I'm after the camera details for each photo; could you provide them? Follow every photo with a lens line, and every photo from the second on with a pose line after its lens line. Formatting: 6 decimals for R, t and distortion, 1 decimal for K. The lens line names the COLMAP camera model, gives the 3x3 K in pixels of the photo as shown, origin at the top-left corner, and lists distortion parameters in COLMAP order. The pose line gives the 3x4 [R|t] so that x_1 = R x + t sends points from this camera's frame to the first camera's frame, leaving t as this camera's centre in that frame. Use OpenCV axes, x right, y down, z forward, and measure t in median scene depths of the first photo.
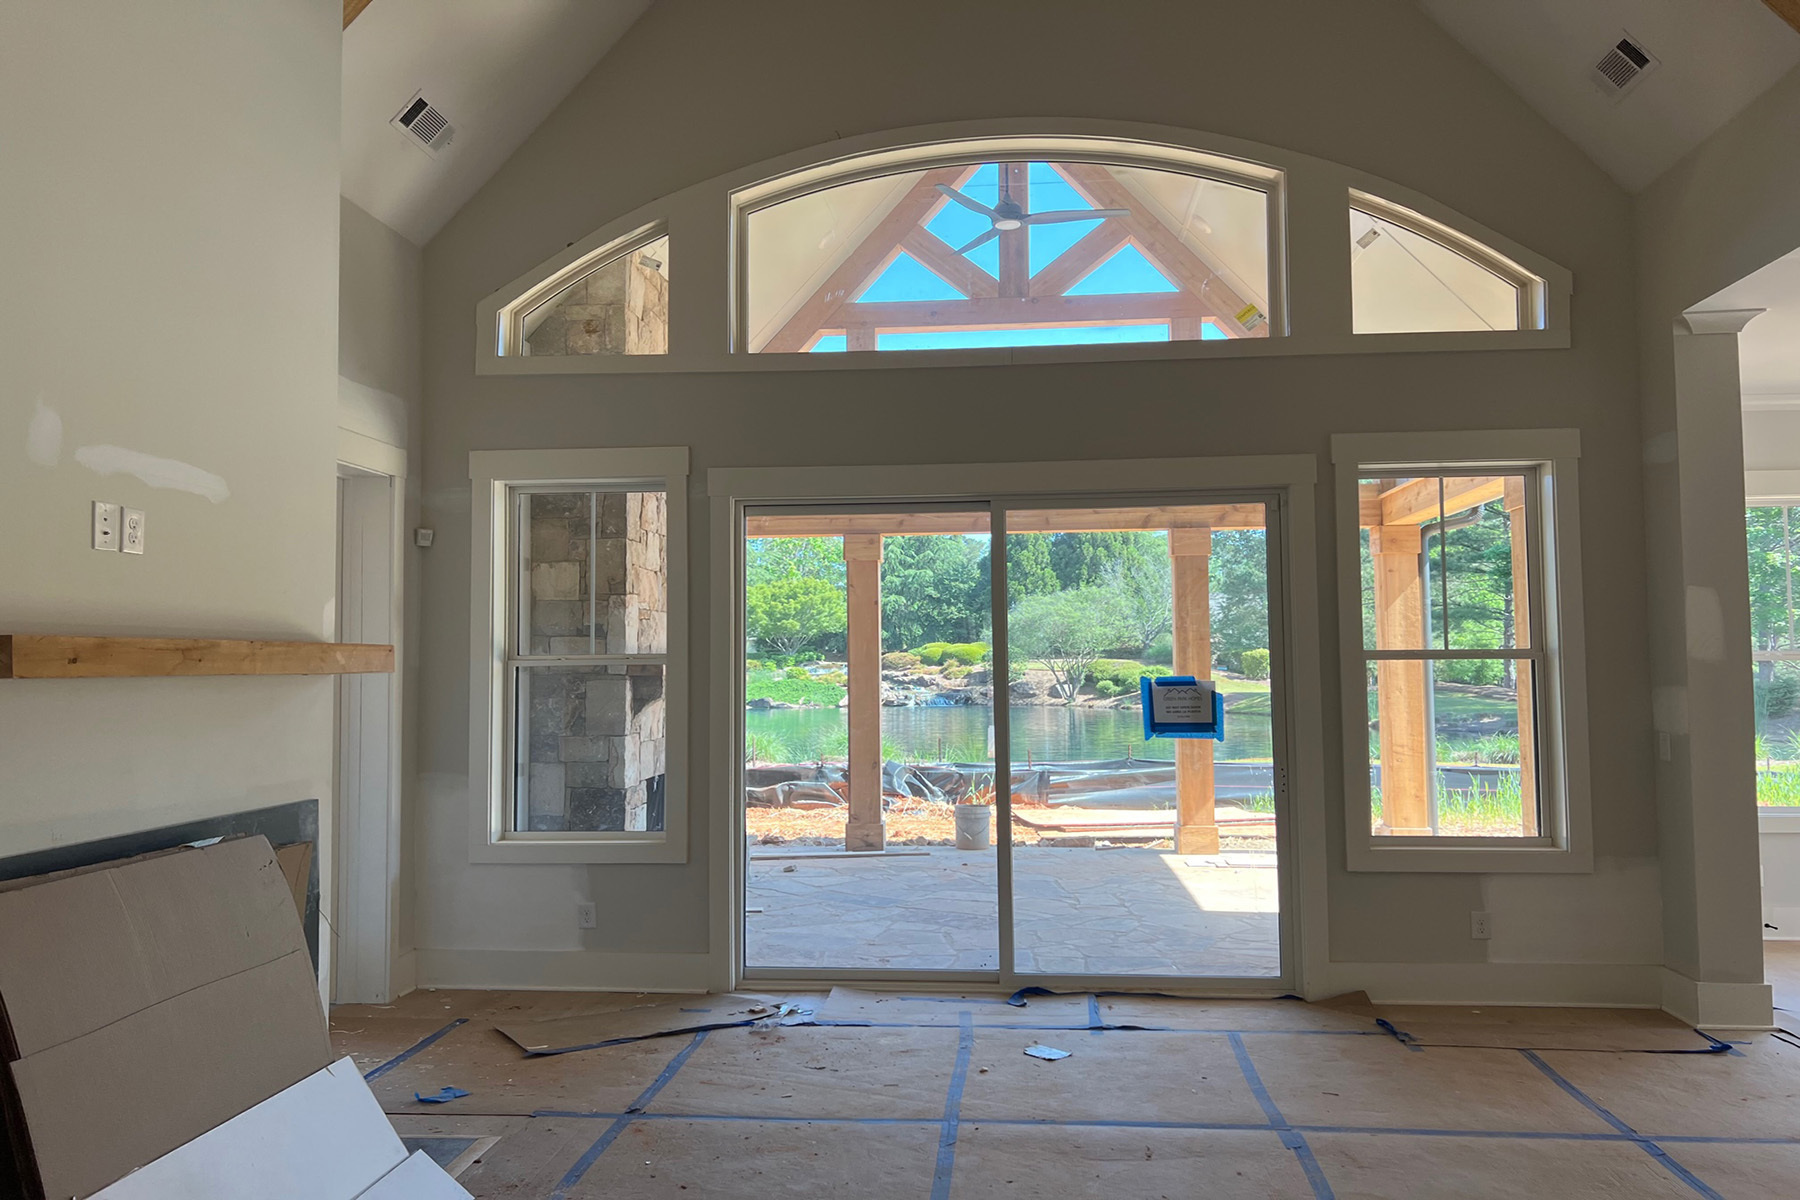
lens RADIAL K [[1317.5, 0, 900.1], [0, 1317.5, 574.3], [0, 0, 1]] dist [0.040661, 0.000011]
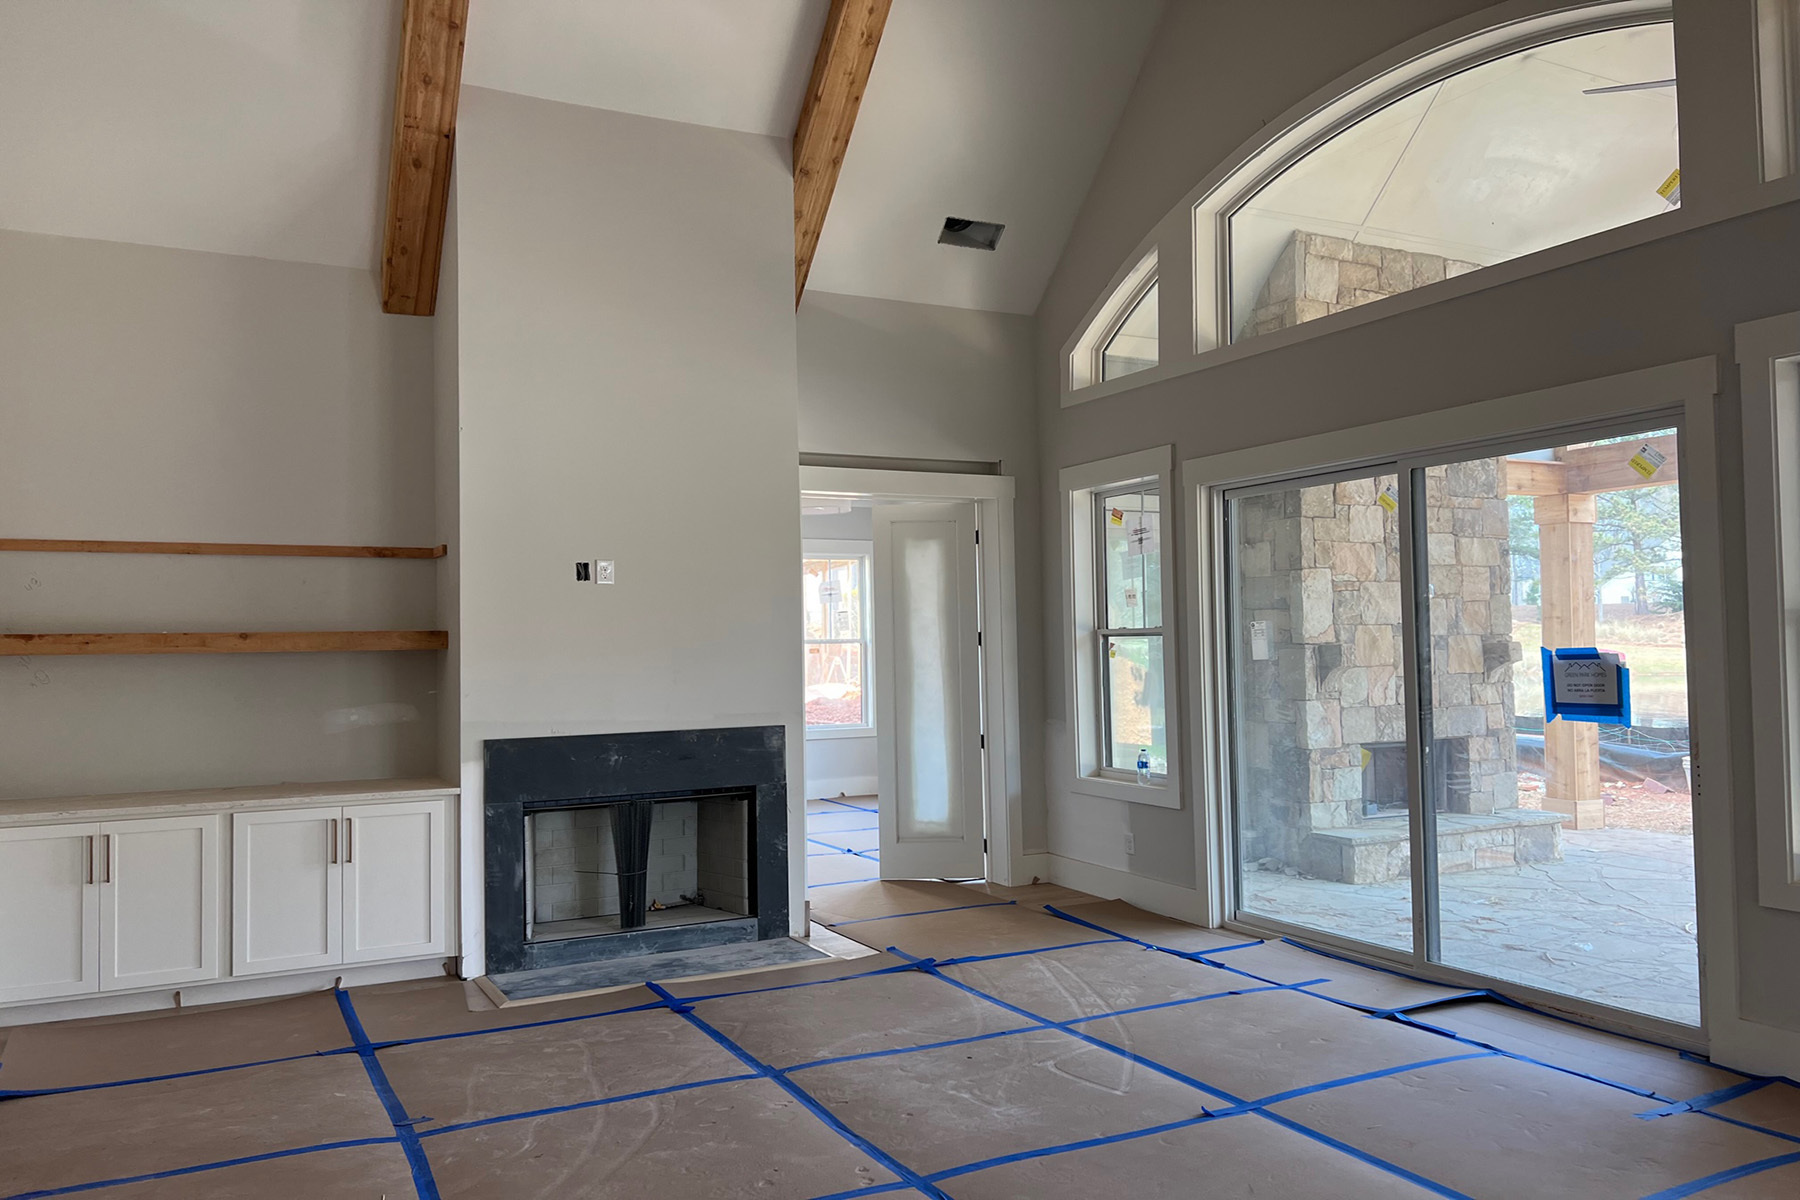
lens RADIAL K [[1280.4, 0, 900.0], [0, 1280.4, 600.0], [0, 0, 1]] dist [0.027399, -0.001335]
pose [[0.567079, -0.029079, -0.823150, 0.640207], [0.068278, 0.997597, 0.011796, 0.007751], [0.820828, -0.062893, 0.567702, 0.181733]]
